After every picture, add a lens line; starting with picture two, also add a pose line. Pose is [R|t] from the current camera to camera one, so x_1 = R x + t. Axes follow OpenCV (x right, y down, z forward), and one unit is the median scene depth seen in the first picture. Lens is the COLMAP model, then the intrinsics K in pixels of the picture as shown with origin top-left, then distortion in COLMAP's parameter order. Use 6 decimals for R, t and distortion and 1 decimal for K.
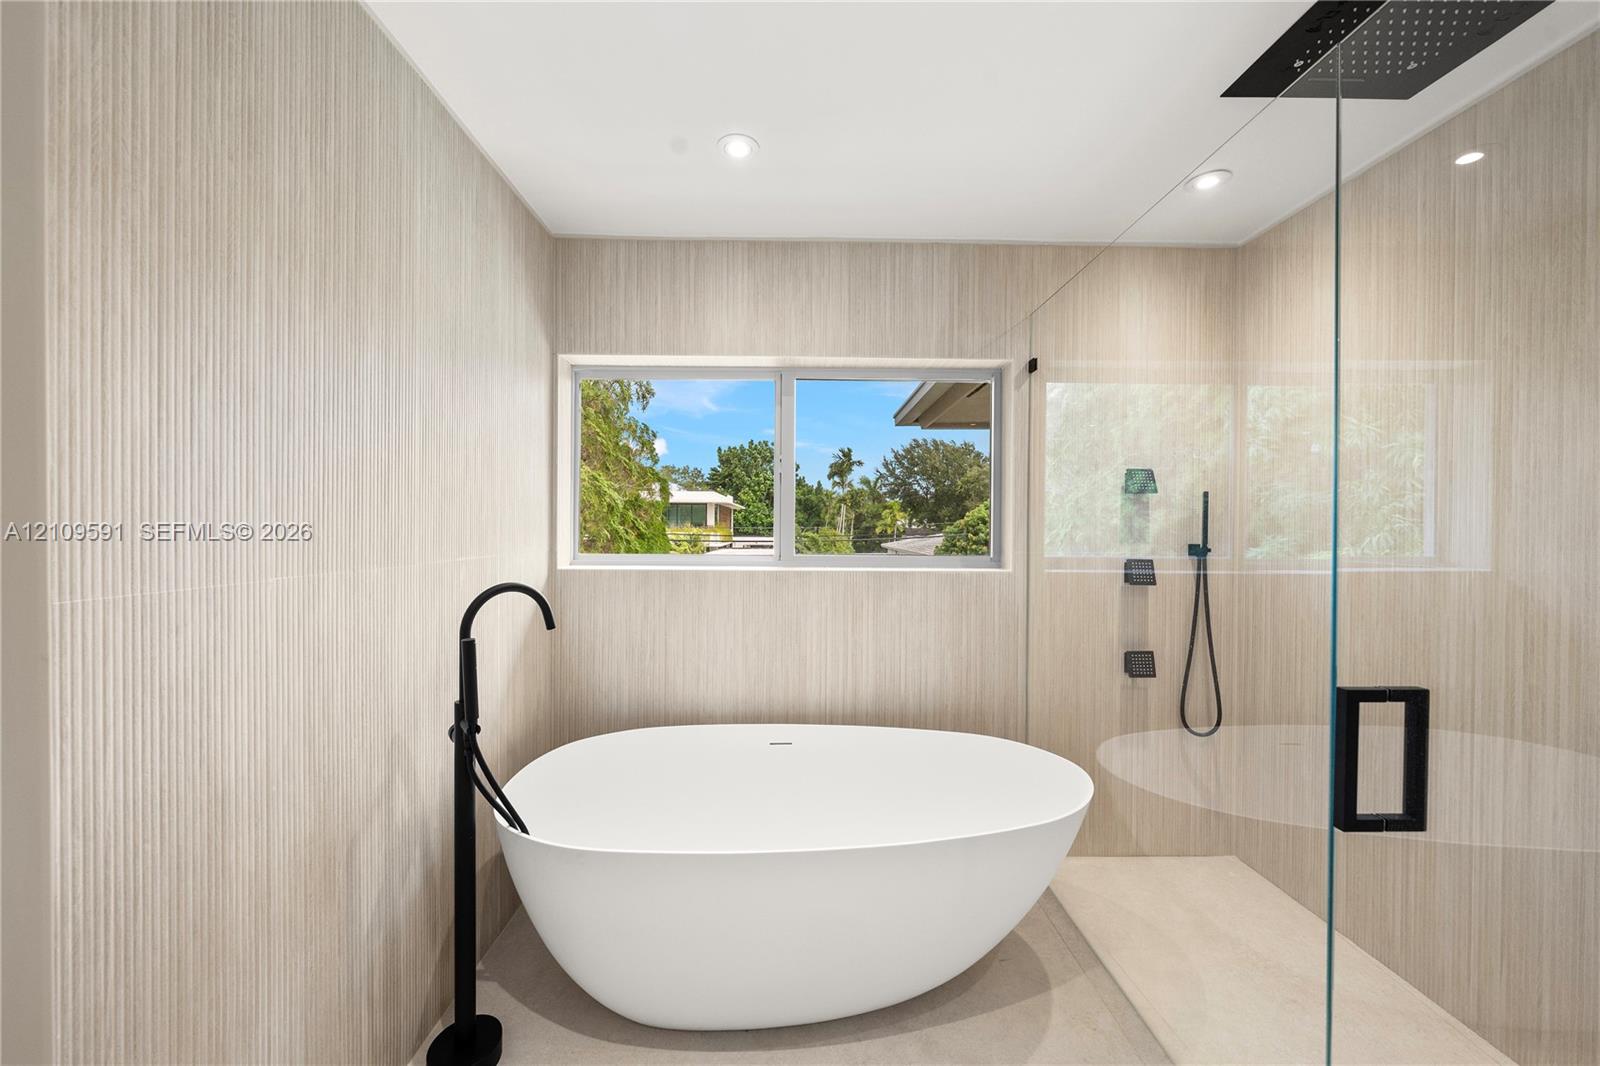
lens RADIAL K [[583.1, 0, 800.0], [0, 583.1, 533.0], [0, 0, 1]] dist [0.000066, 0.000068]
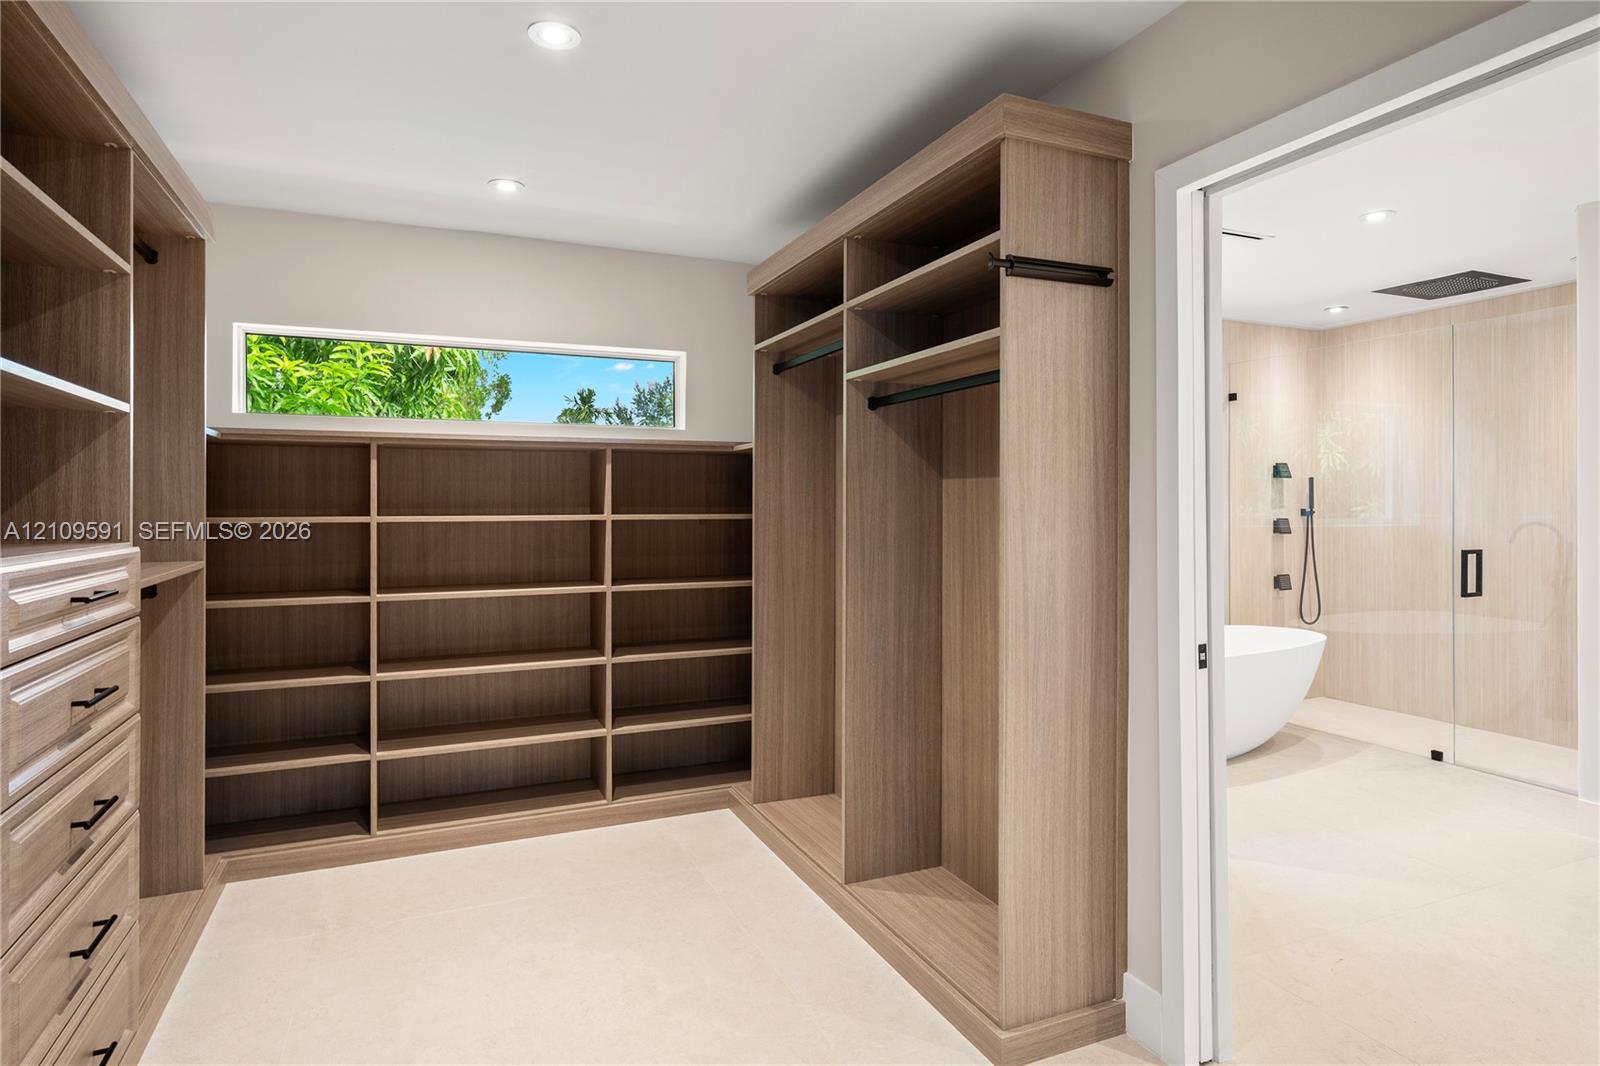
lens RADIAL K [[890.2, 0, 798.9], [0, 890.2, 506.9], [0, 0, 1]] dist [0.001321, 0.000408]
pose [[0.925304, -0.007454, 0.379153, -1.598167], [0.011421, 0.999901, -0.008215, 0.018138], [-0.379054, 0.011931, 0.925298, -0.783153]]
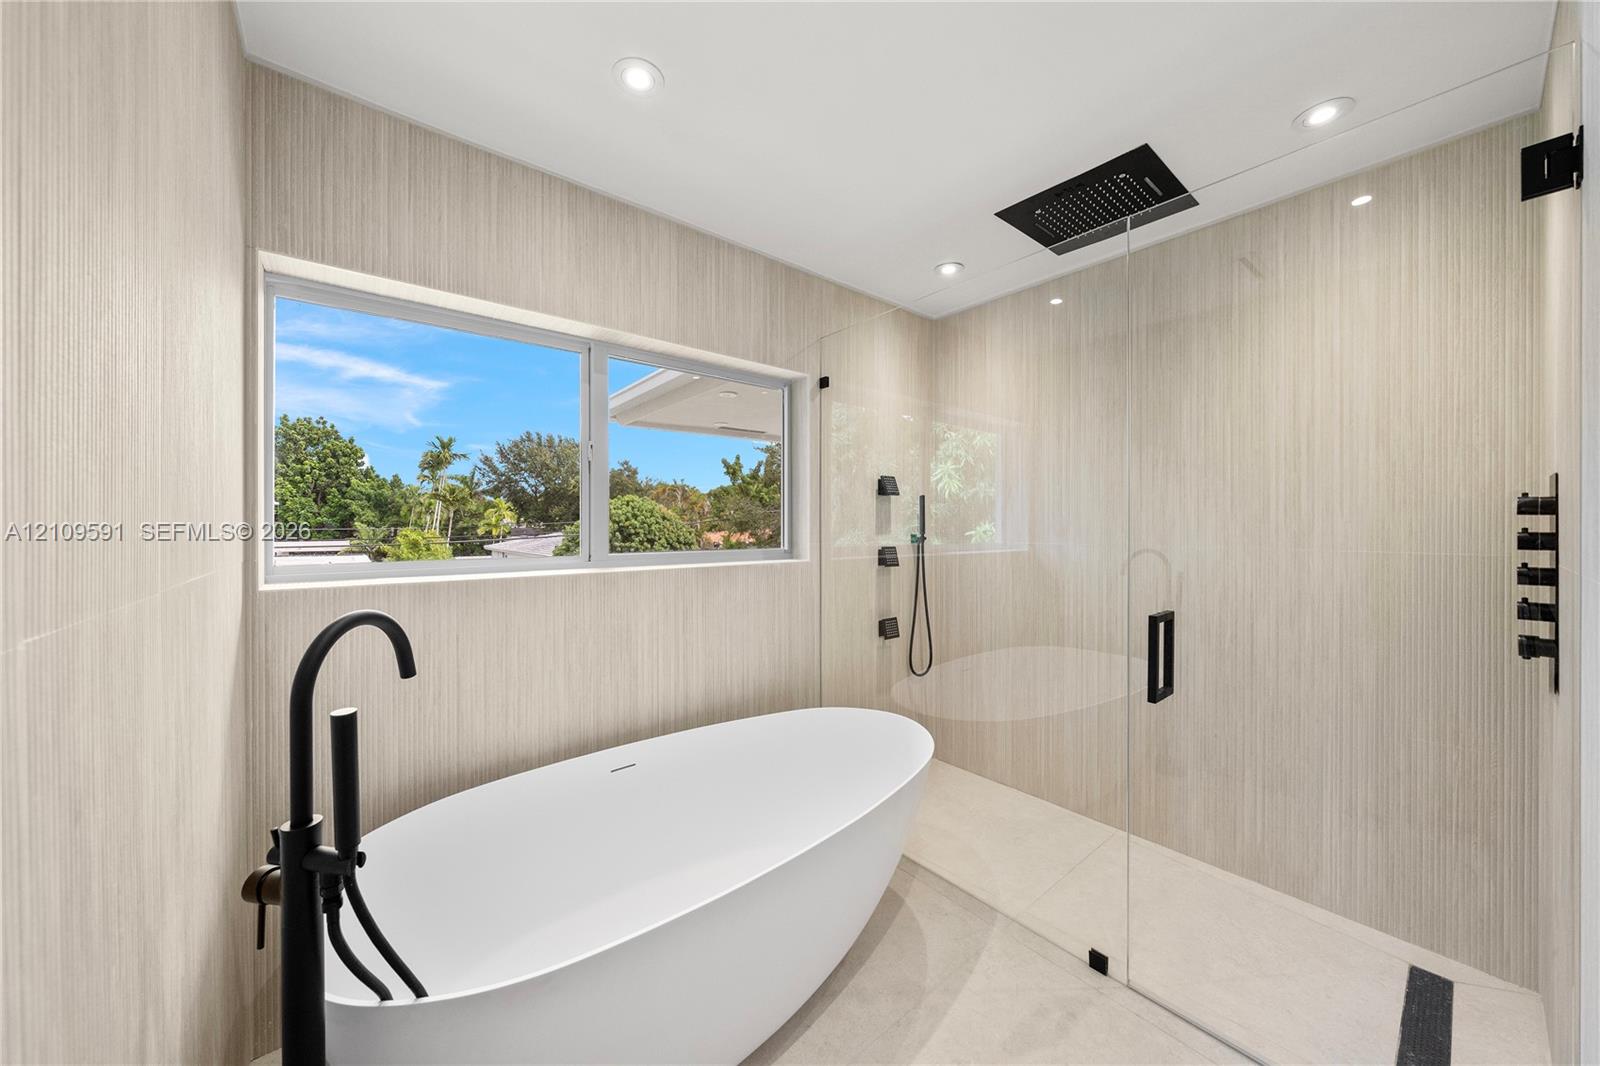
lens RADIAL K [[557.3, 0, 805.6], [0, 557.3, 530.5], [0, 0, 1]] dist [-0.005168, -0.000054]
pose [[0.778313, -0.012464, 0.627753, -0.325123], [0.014303, 0.999895, 0.002119, 0.004289], [-0.627713, 0.007329, 0.778410, 0.161968]]
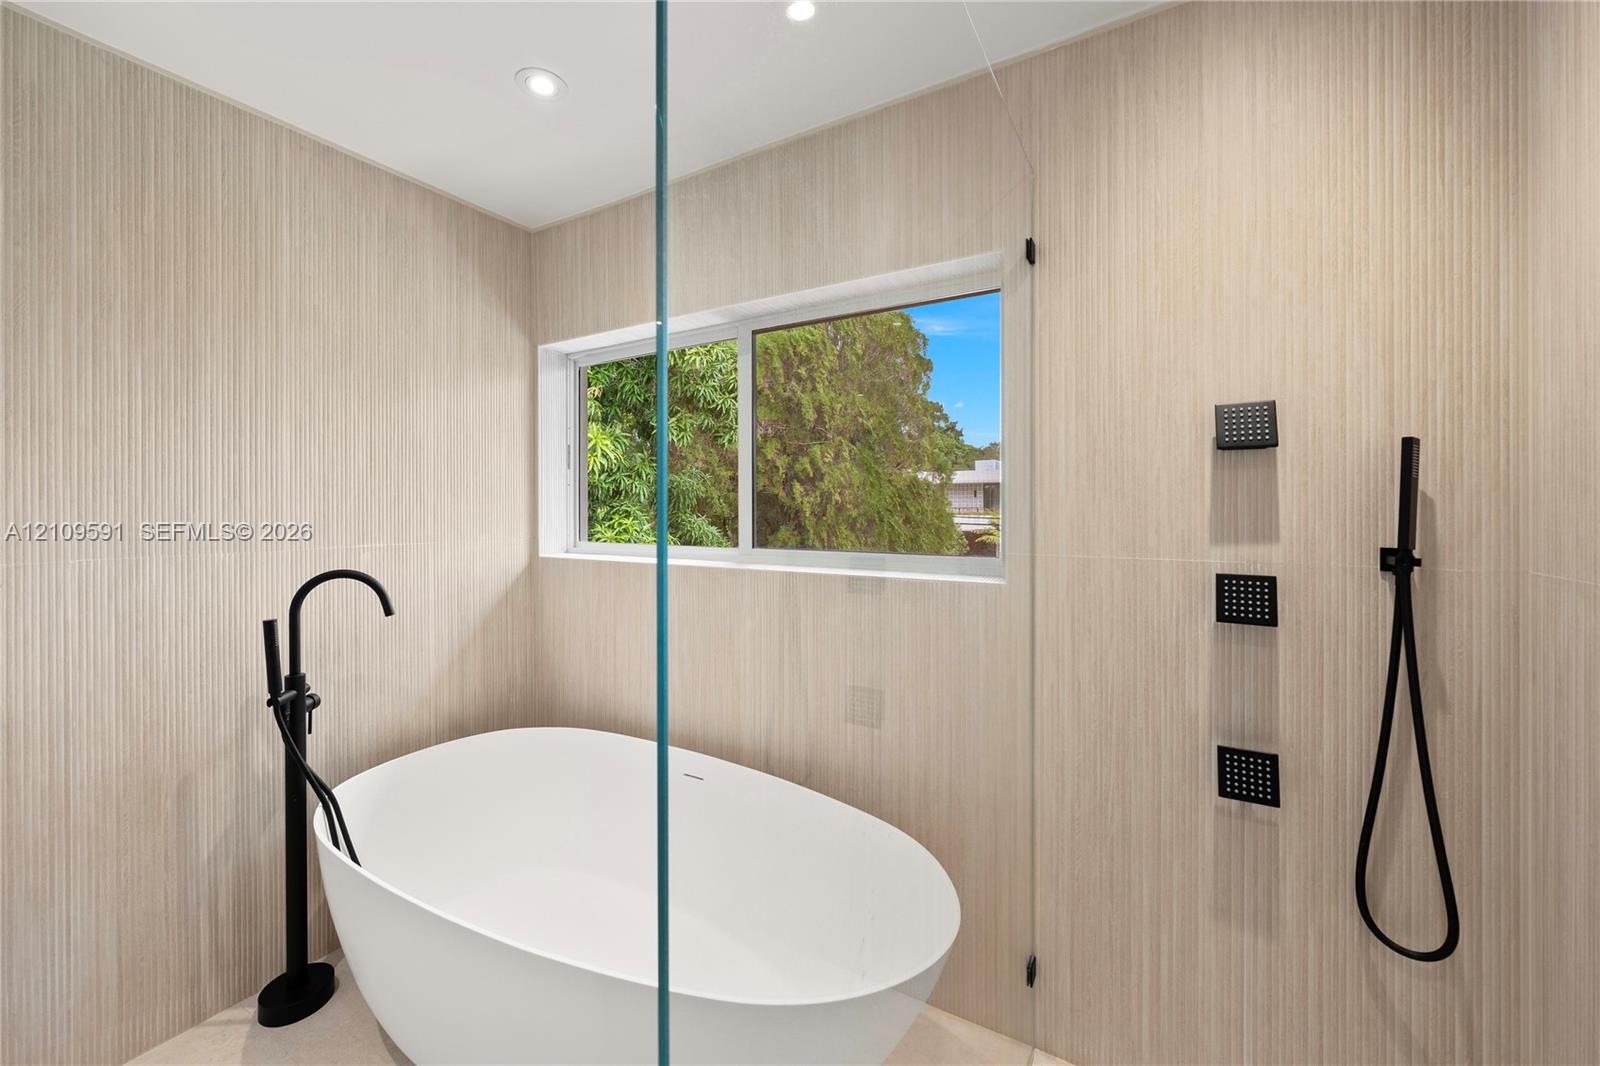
lens RADIAL K [[630.5, 0, 797.3], [0, 630.5, 512.1], [0, 0, 1]] dist [0.000188, 0.000198]
pose [[0.847520, -0.004813, -0.530742, 0.539519], [0.000517, 0.999966, -0.008242, -0.006685], [0.530764, 0.006710, 0.847493, 0.301682]]
